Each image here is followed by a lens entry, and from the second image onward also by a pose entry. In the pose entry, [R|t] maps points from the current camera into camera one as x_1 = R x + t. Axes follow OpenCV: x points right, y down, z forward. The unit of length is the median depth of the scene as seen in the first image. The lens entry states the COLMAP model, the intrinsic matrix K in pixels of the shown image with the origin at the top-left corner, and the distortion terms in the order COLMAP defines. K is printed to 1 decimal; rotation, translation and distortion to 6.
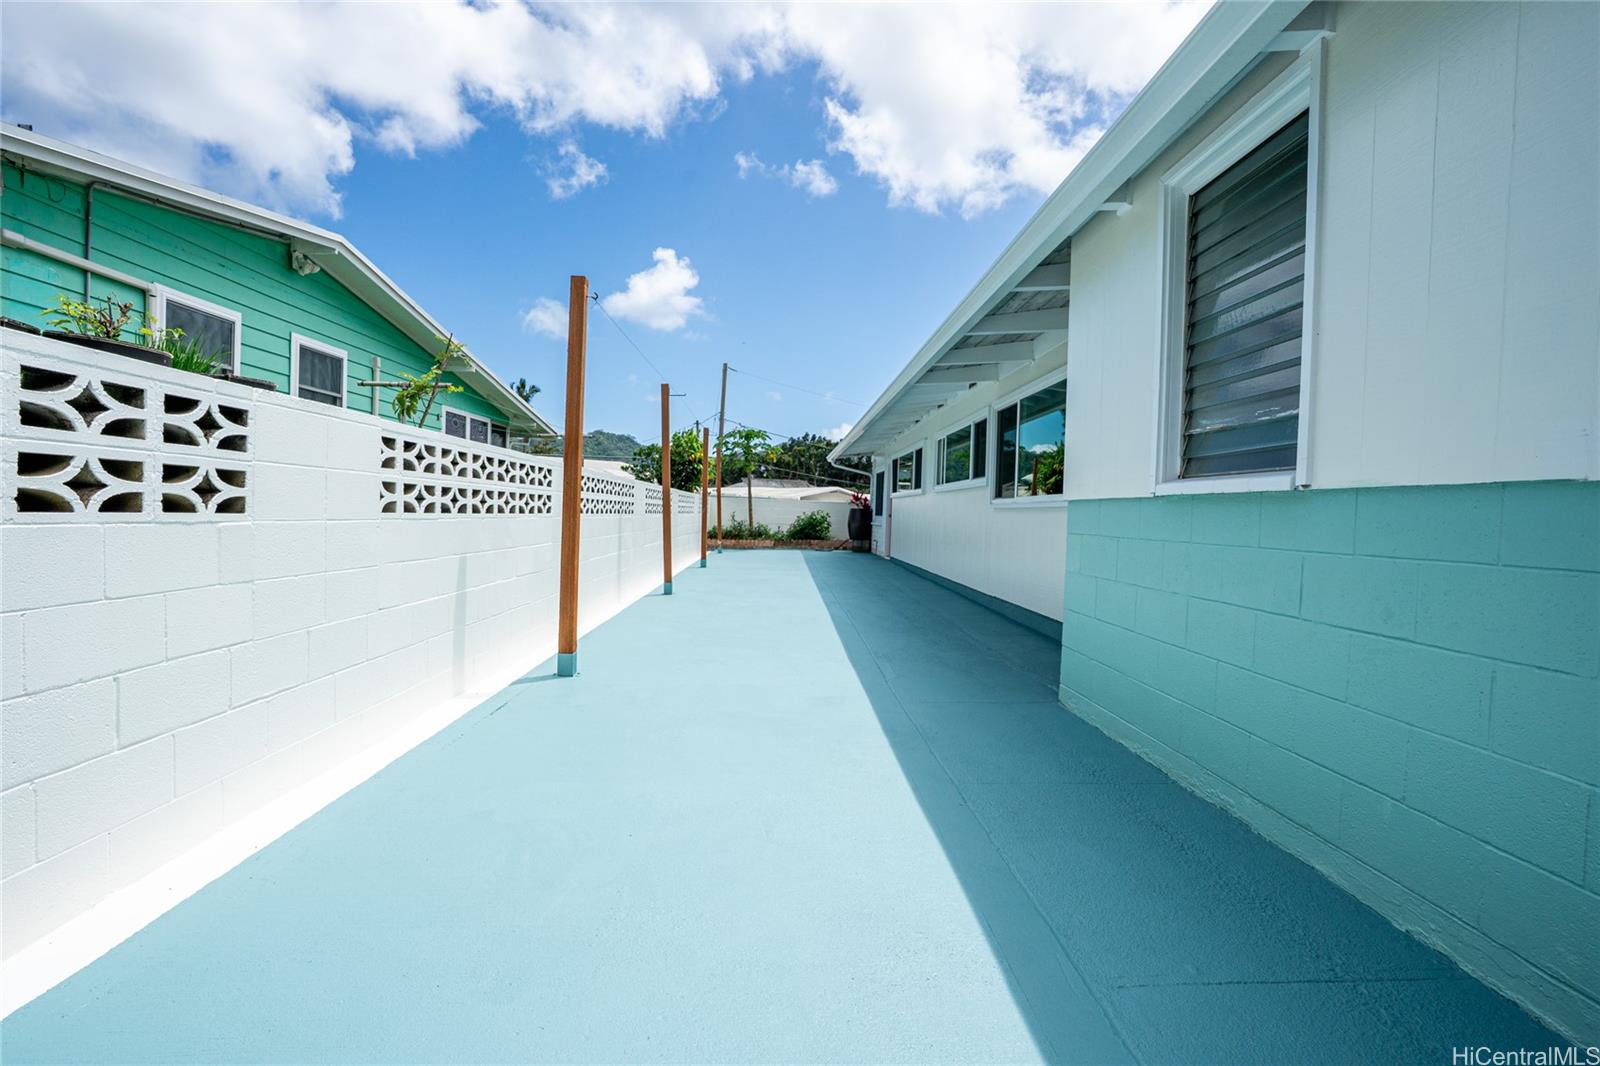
lens RADIAL K [[747.2, 0, 801.5], [0, 747.2, 528.4], [0, 0, 1]] dist [-0.019294, -0.000024]
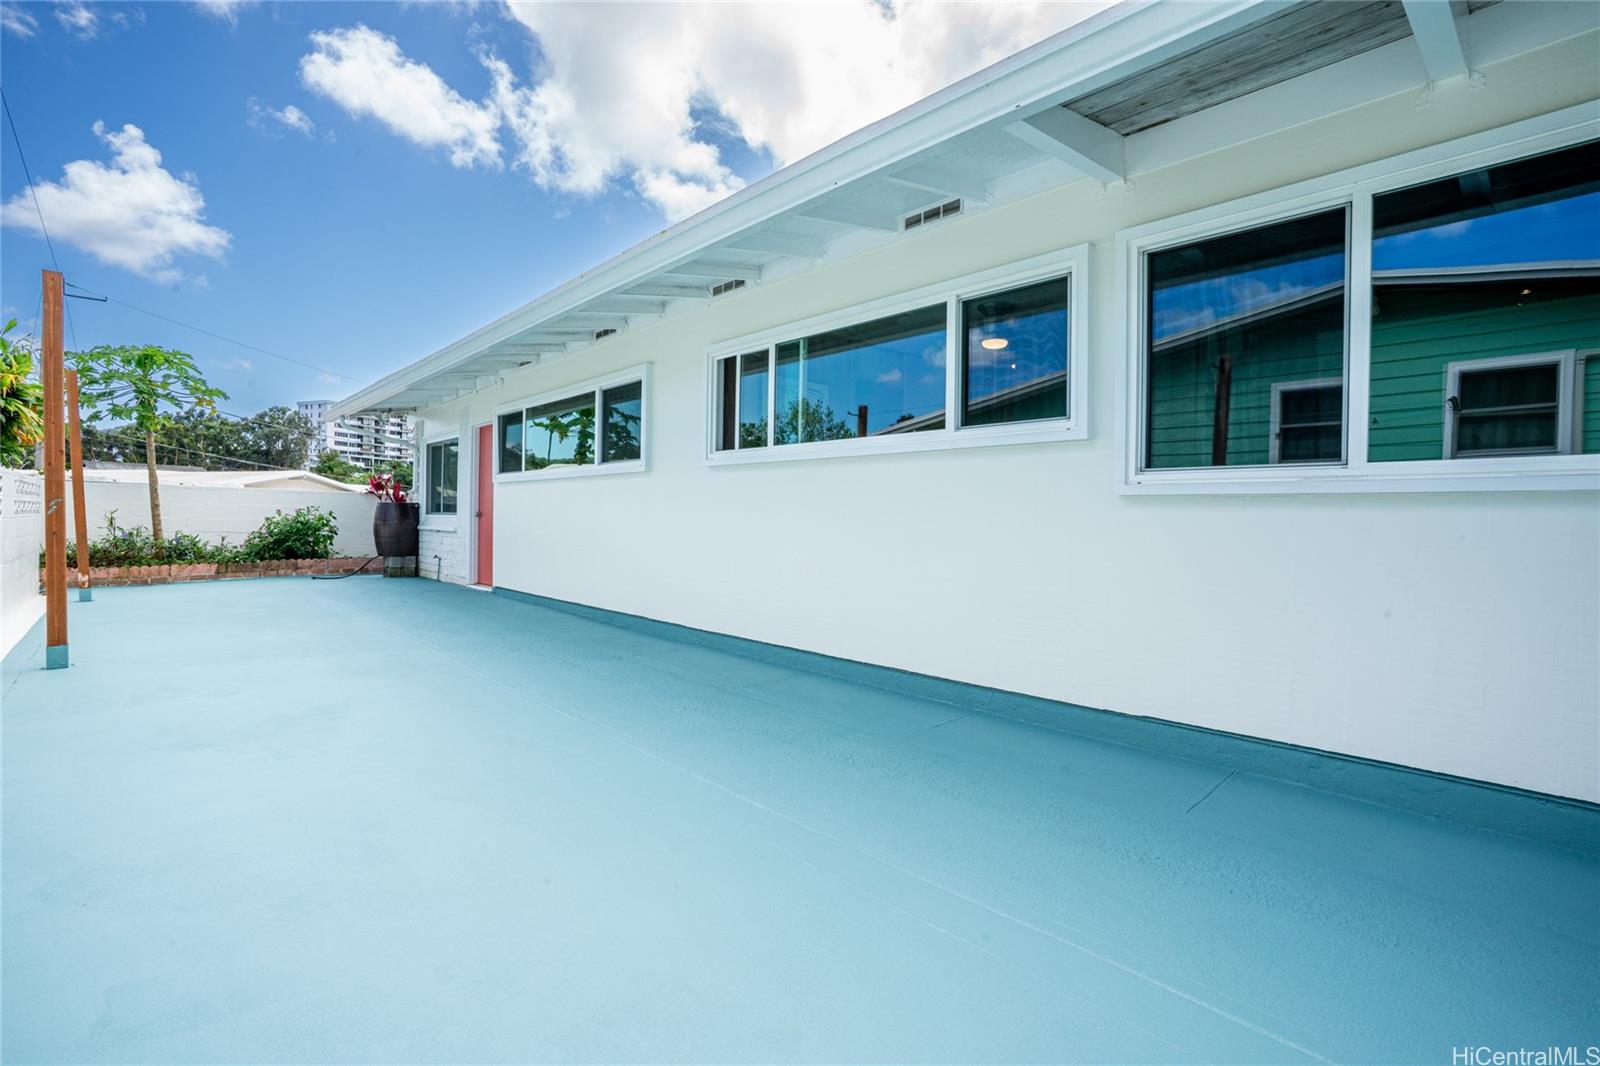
lens RADIAL K [[747.2, 0, 798.2], [0, 747.2, 535.9], [0, 0, 1]] dist [-0.019294, -0.000024]
pose [[0.763063, -0.028629, 0.645690, -0.059612], [0.020590, 0.999588, 0.019987, -0.005628], [-0.645996, -0.001957, 0.763338, 0.338413]]
